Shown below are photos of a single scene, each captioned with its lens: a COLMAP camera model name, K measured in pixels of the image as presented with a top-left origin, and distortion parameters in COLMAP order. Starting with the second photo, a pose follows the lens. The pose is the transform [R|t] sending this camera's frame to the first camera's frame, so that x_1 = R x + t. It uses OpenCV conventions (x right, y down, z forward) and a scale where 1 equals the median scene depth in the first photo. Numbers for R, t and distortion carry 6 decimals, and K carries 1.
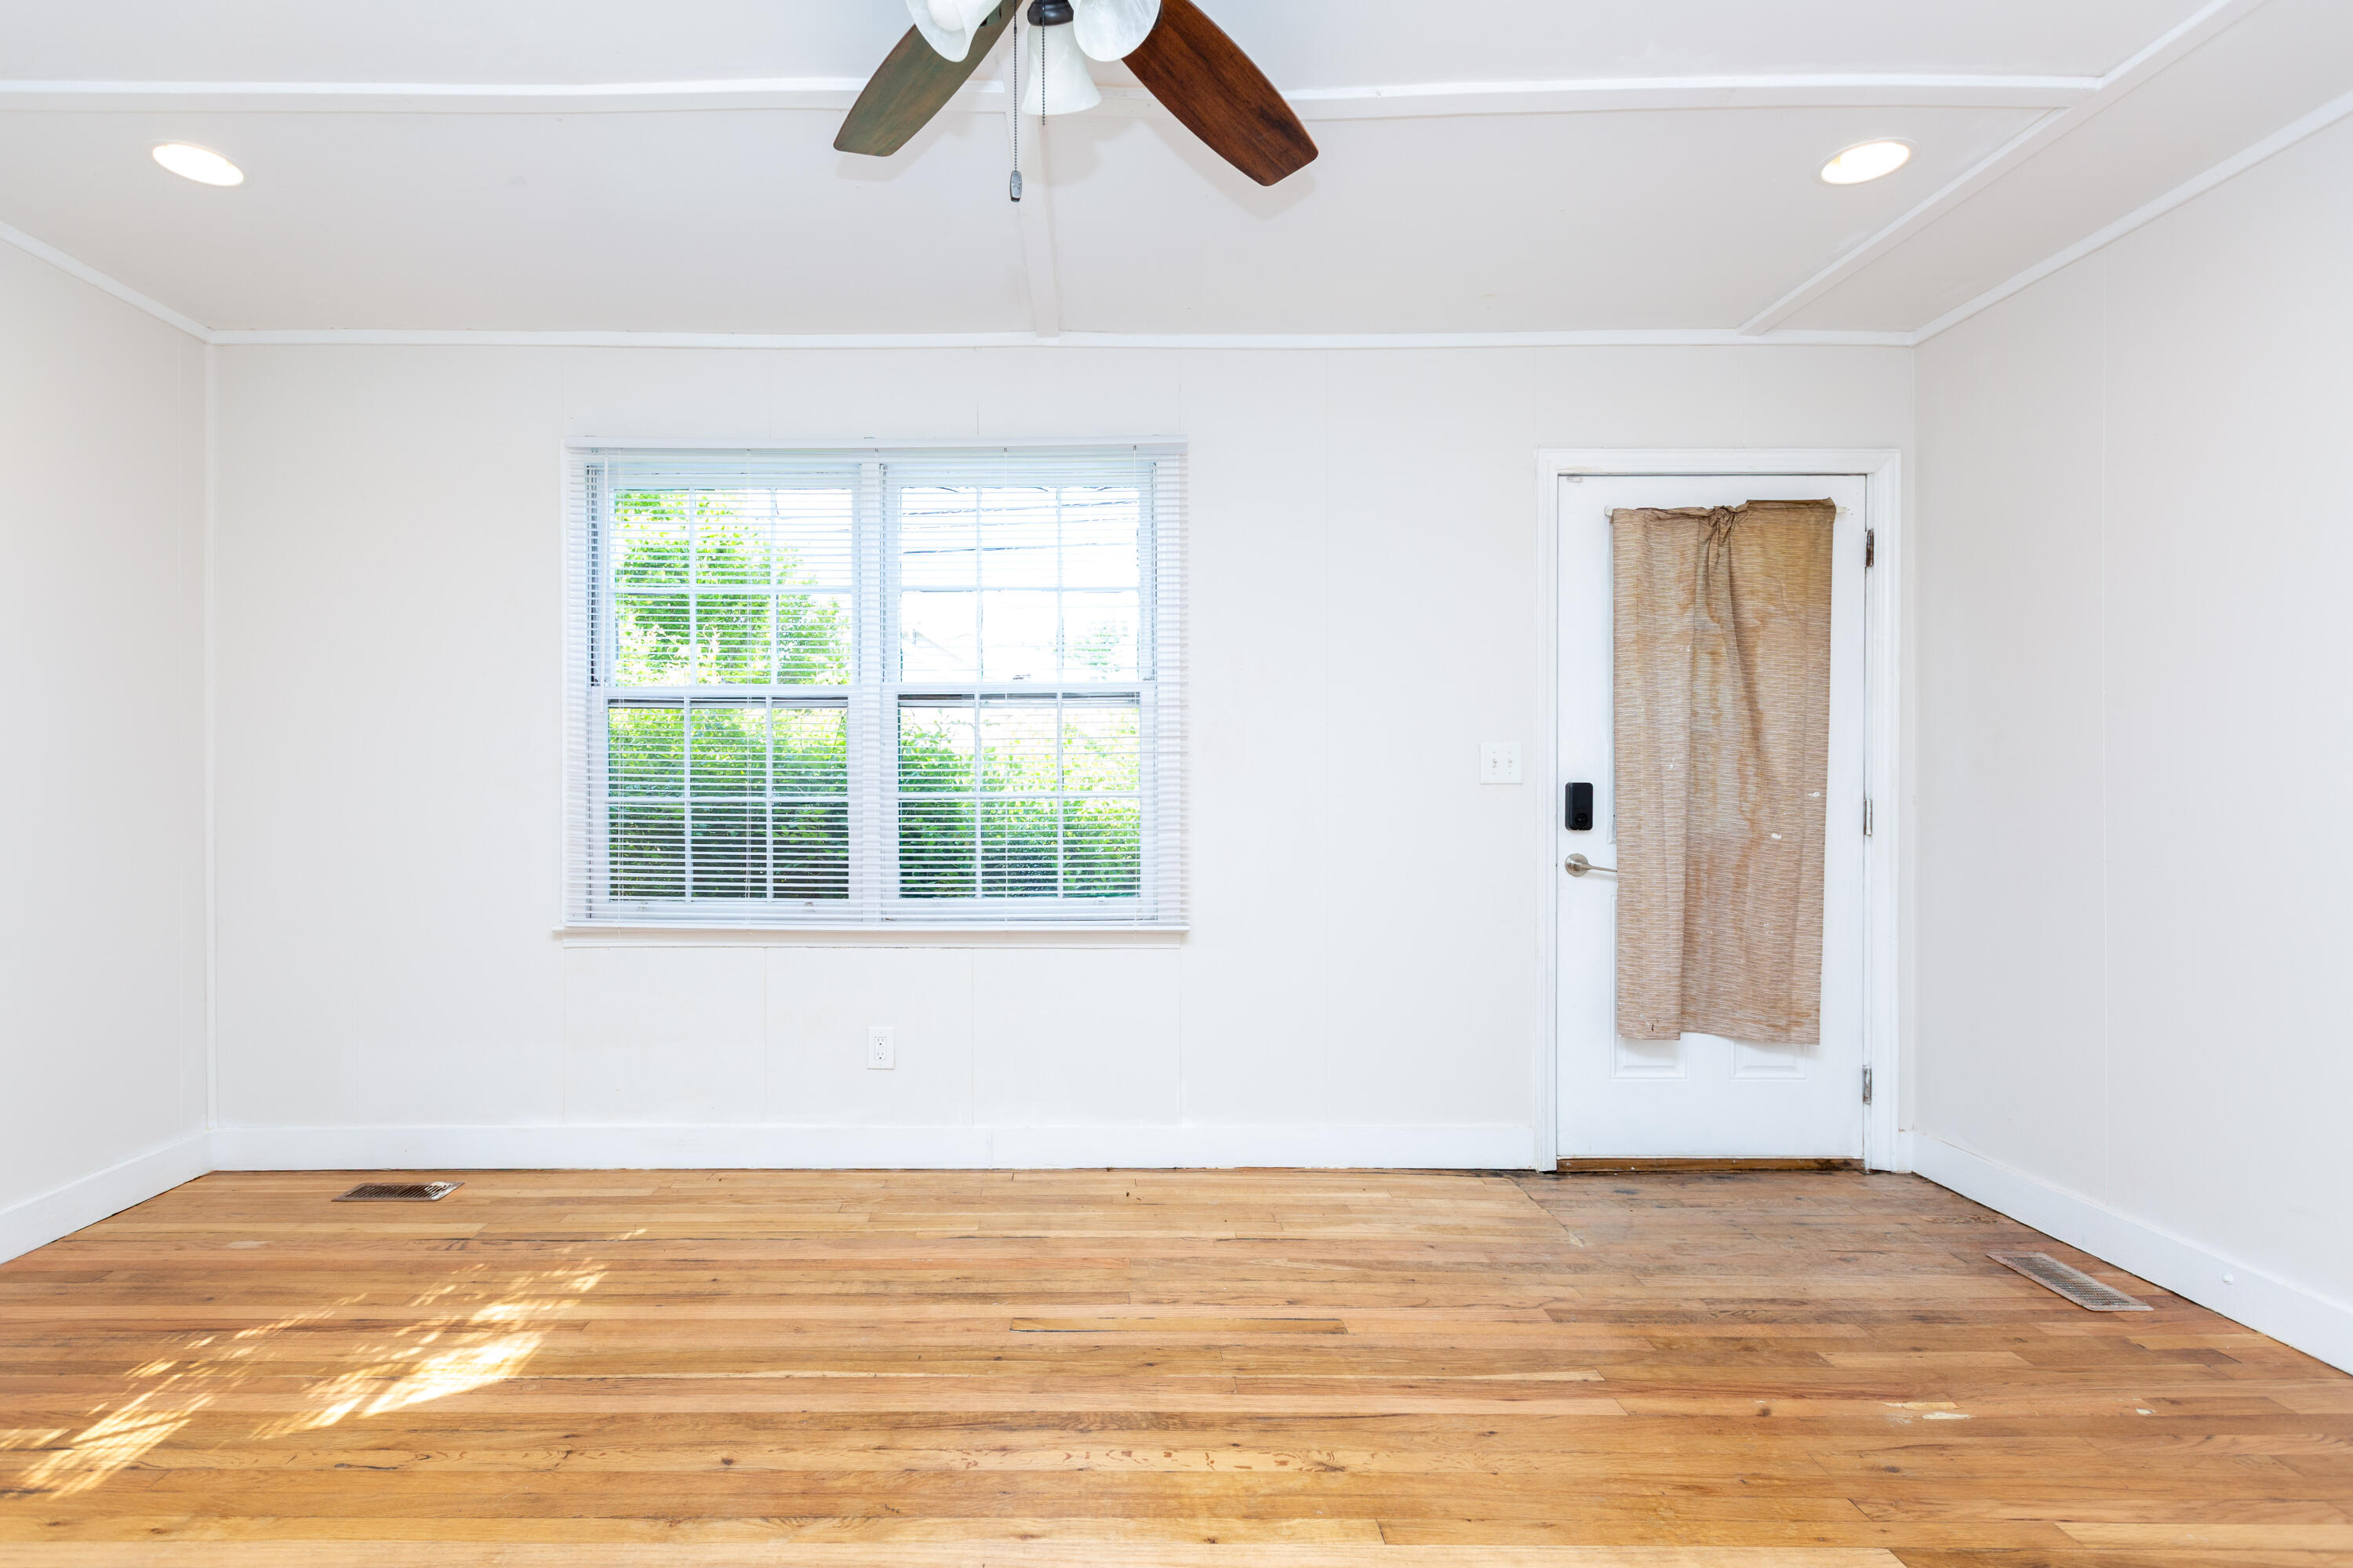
lens RADIAL K [[1098.8, 0, 1083.8], [0, 1098.8, 789.8], [0, 0, 1]] dist [0.001798, -0.000511]
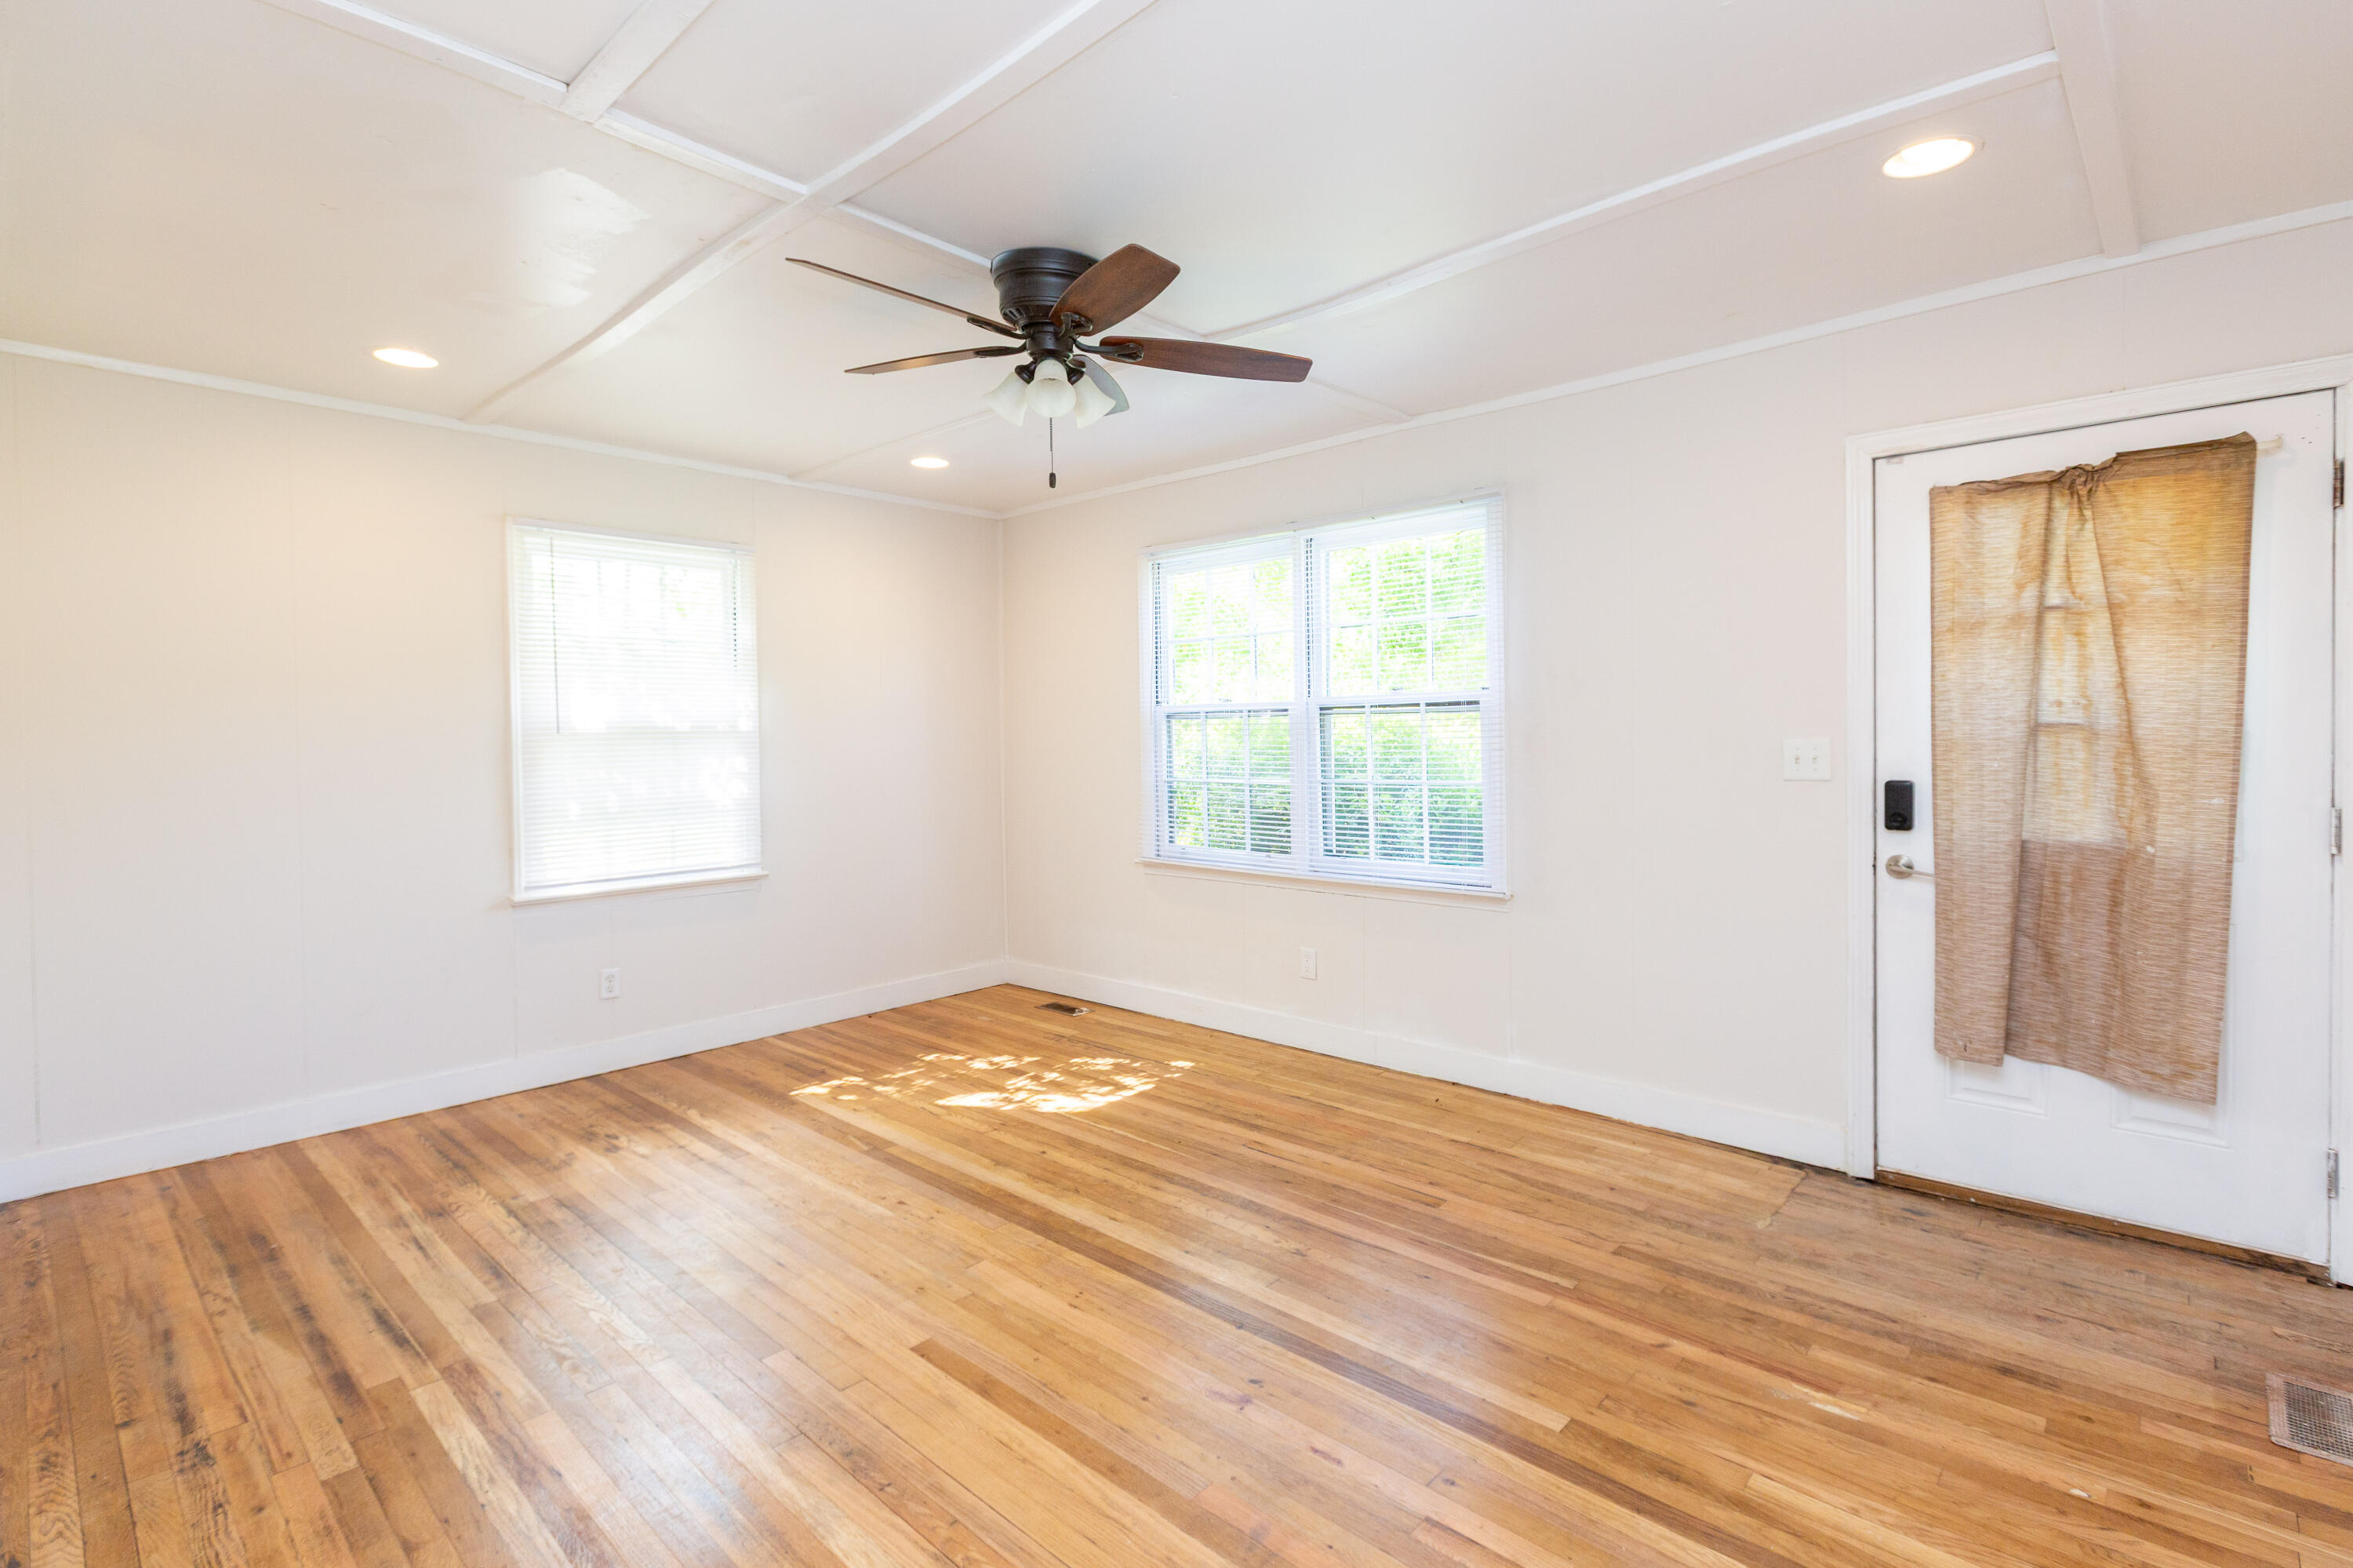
lens RADIAL K [[1089.7, 0, 1201.7], [0, 1089.7, 757.3], [0, 0, 1]] dist [-0.002826, -0.000640]
pose [[0.745406, 0.004421, -0.666596, 0.687435], [0.010449, 0.999778, 0.018316, -0.054715], [0.666529, -0.020618, 0.745194, -0.112388]]
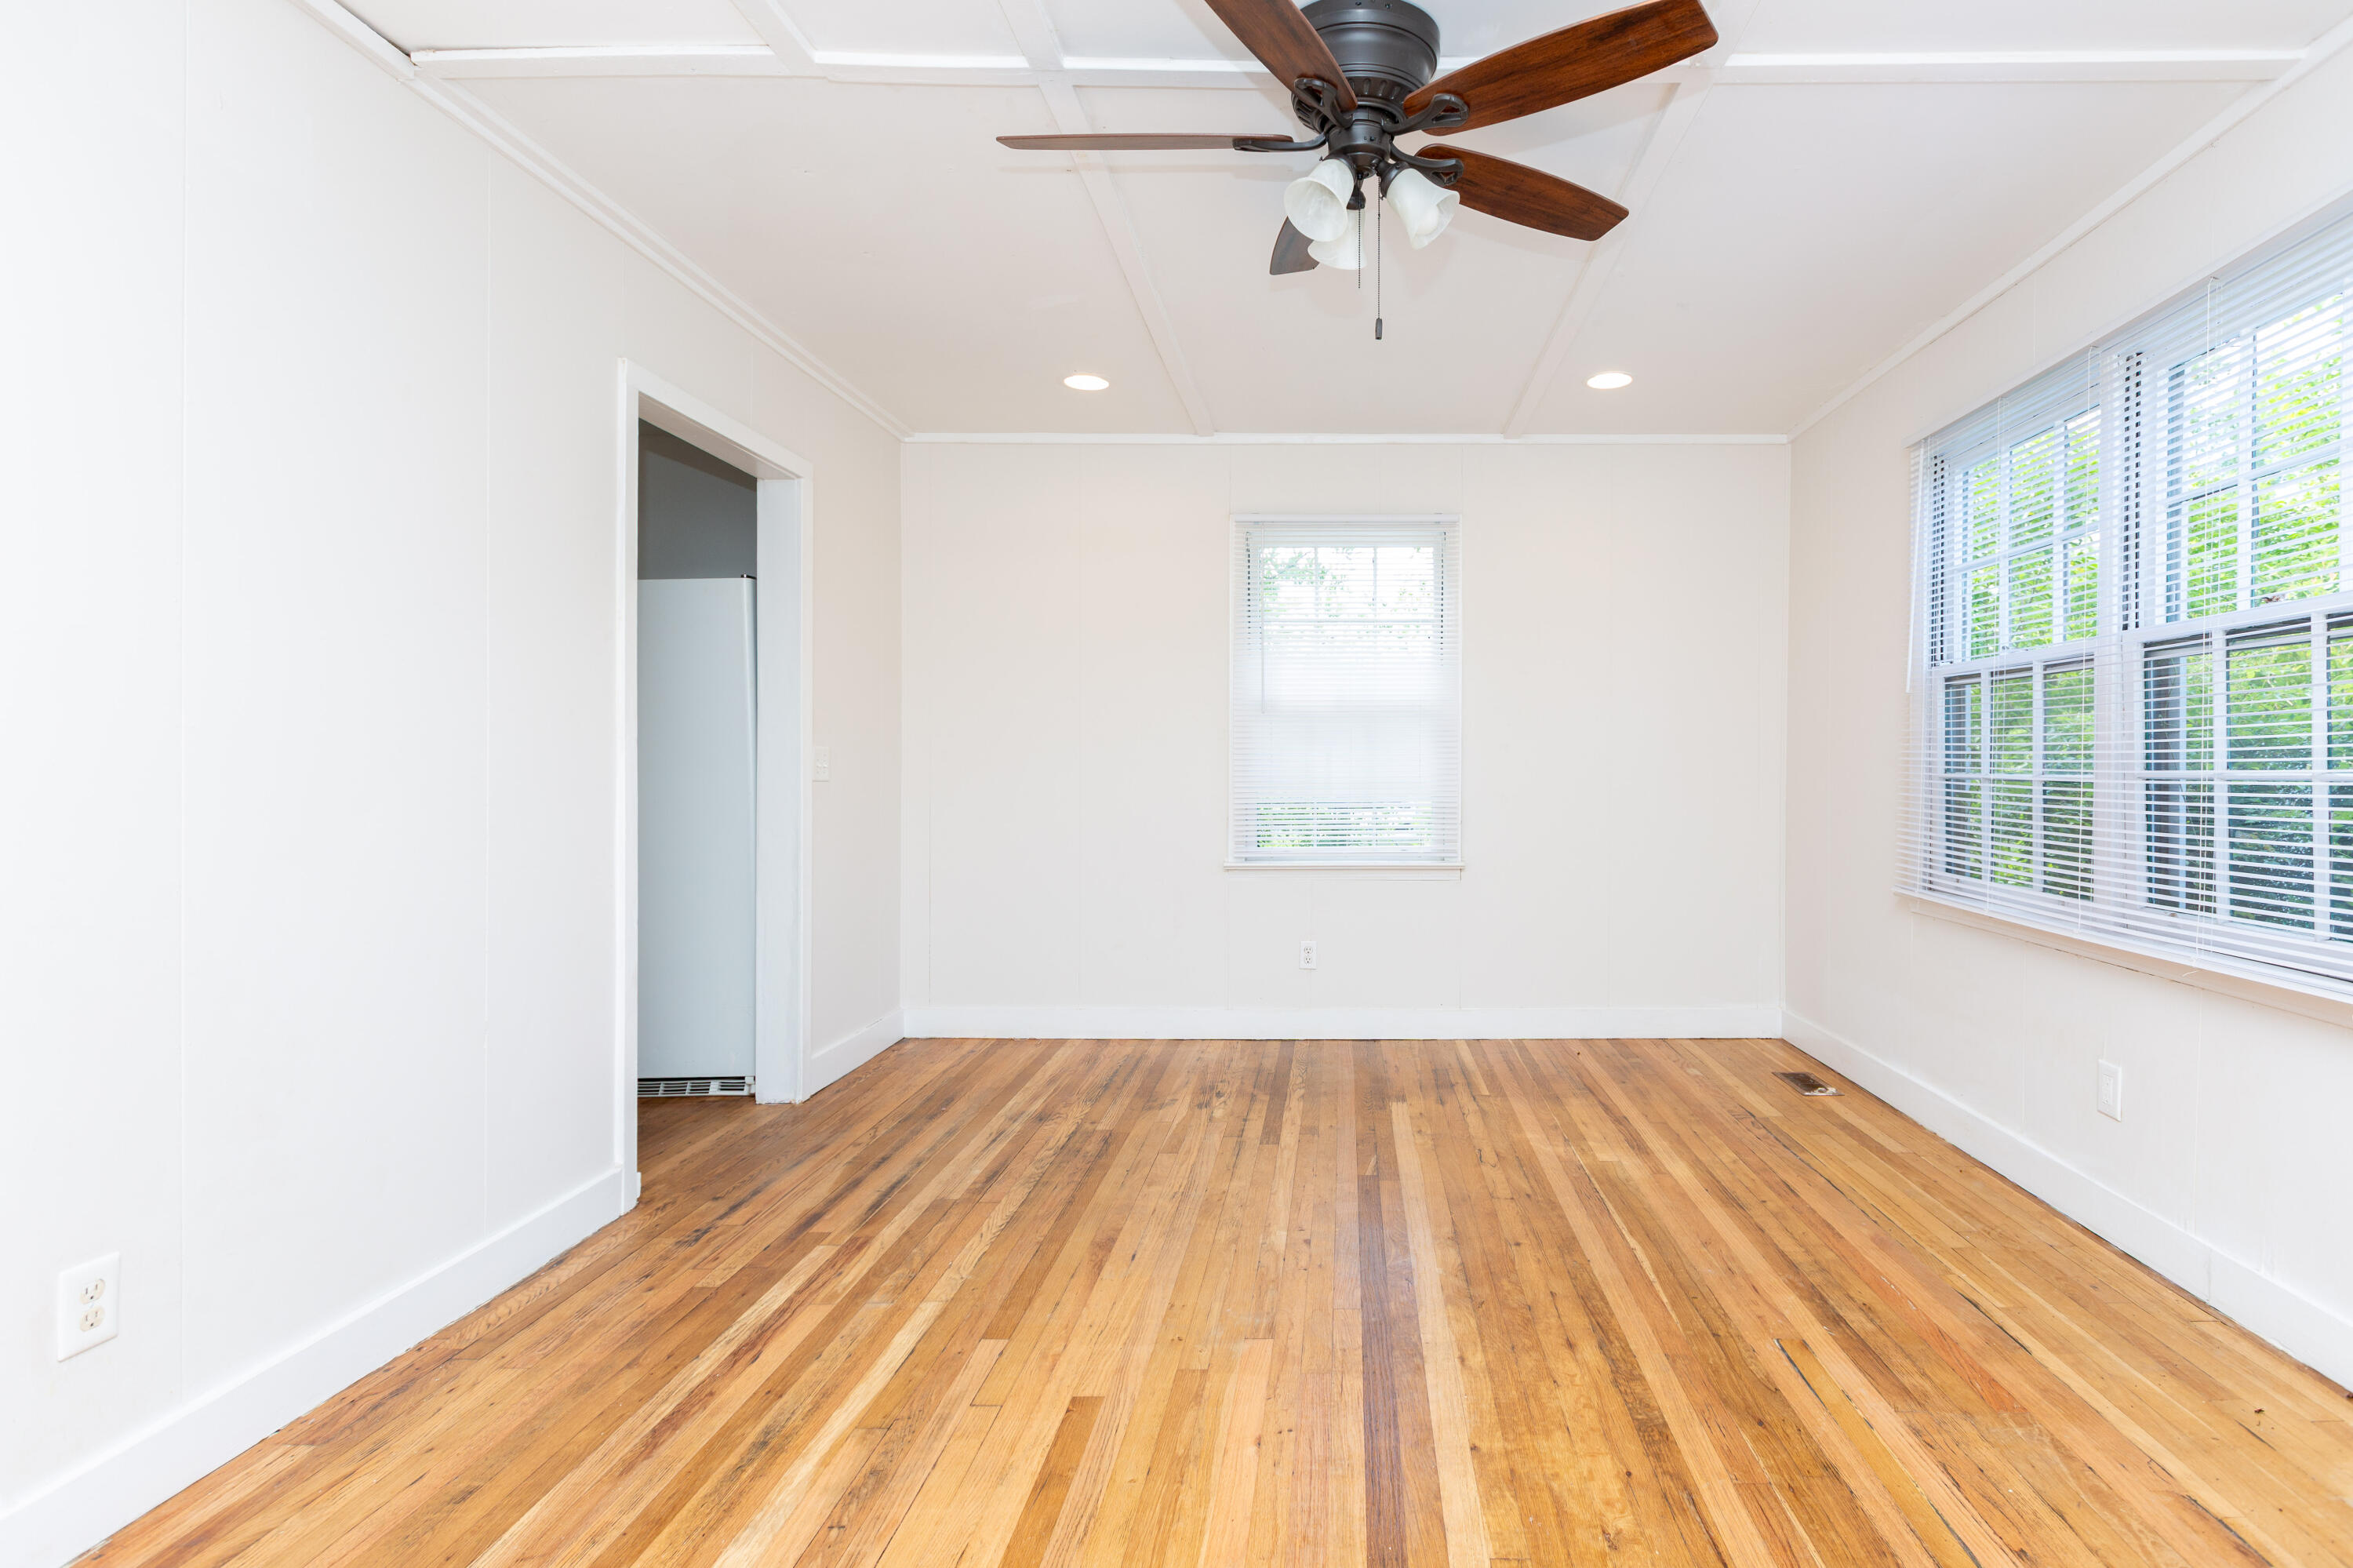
lens RADIAL K [[1123.4, 0, 1350.6], [0, 1123.4, 775.0], [0, 0, 1]] dist [0.000402, 0.000109]
pose [[0.010675, 0.011085, -0.999882, 0.686351], [-0.004732, 0.999928, 0.011035, -0.000865], [0.999932, 0.004613, 0.010726, 0.480457]]
